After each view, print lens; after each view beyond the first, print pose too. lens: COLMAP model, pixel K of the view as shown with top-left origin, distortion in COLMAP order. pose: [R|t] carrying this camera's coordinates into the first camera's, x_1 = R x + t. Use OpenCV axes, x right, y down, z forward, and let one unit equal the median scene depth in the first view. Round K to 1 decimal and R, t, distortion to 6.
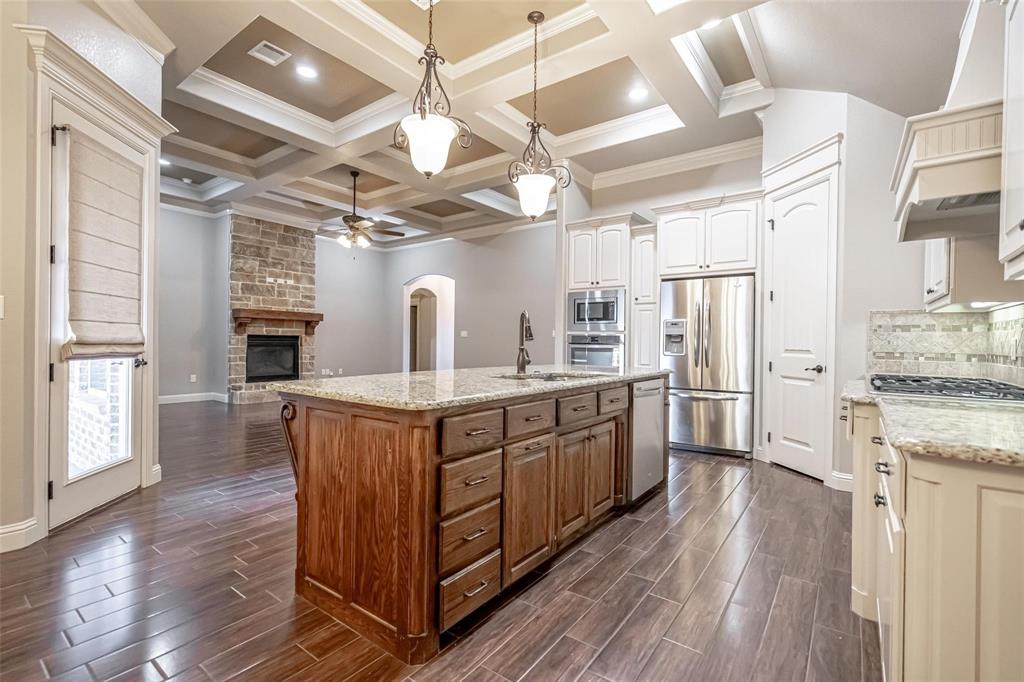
lens RADIAL K [[472.7, 0, 503.7], [0, 472.7, 341.8], [0, 0, 1]] dist [-0.000880, 0.000644]
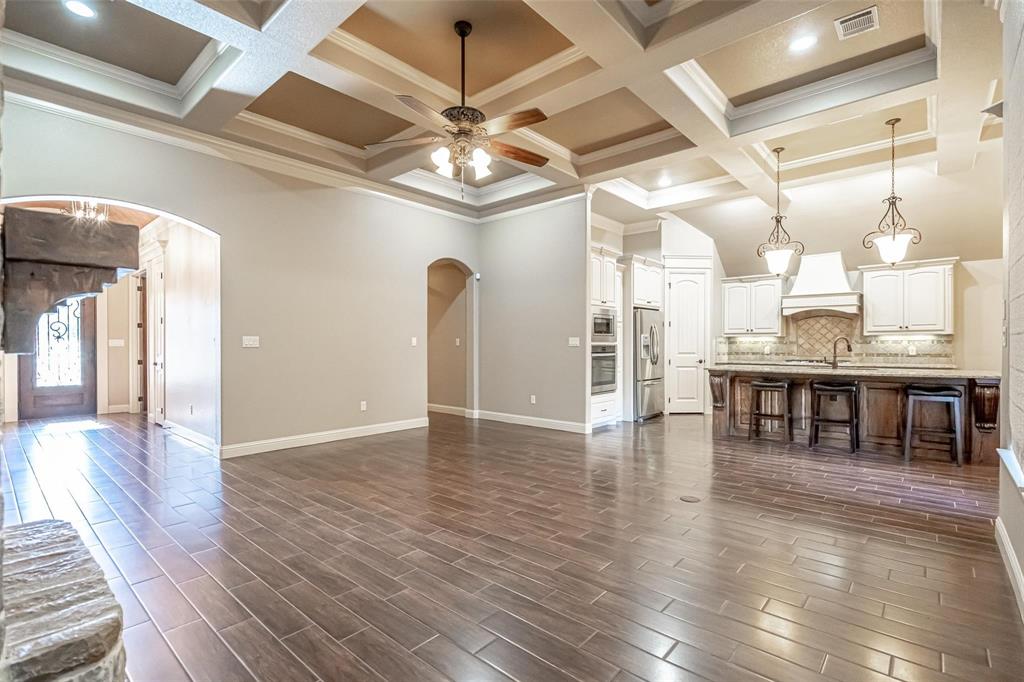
lens RADIAL K [[472.7, 0, 503.7], [0, 472.7, 345.5], [0, 0, 1]] dist [-0.000880, 0.000644]
pose [[0.087969, -0.011182, 0.996060, -1.326294], [0.004611, 0.999931, 0.010818, -0.035396], [-0.996113, 0.003642, 0.088015, 1.462888]]
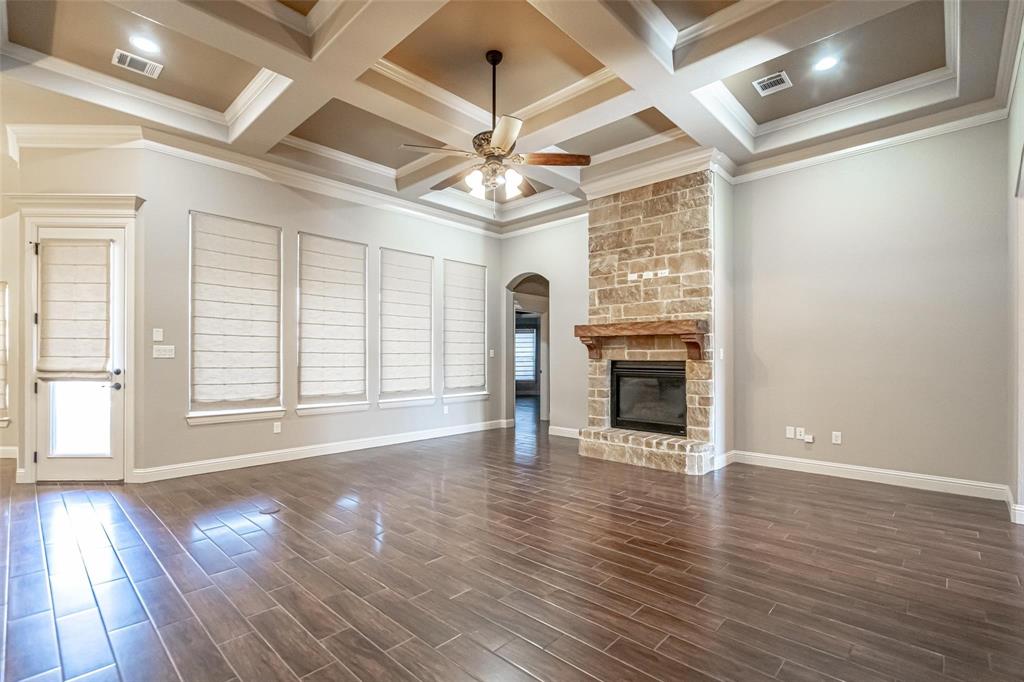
lens RADIAL K [[472.7, 0, 514.7], [0, 472.7, 353.2], [0, 0, 1]] dist [-0.000880, 0.000644]
pose [[-0.101274, -0.020631, -0.994645, 0.337367], [-0.004530, 0.999784, -0.020276, -0.019791], [0.994848, 0.002452, -0.101346, 1.727136]]
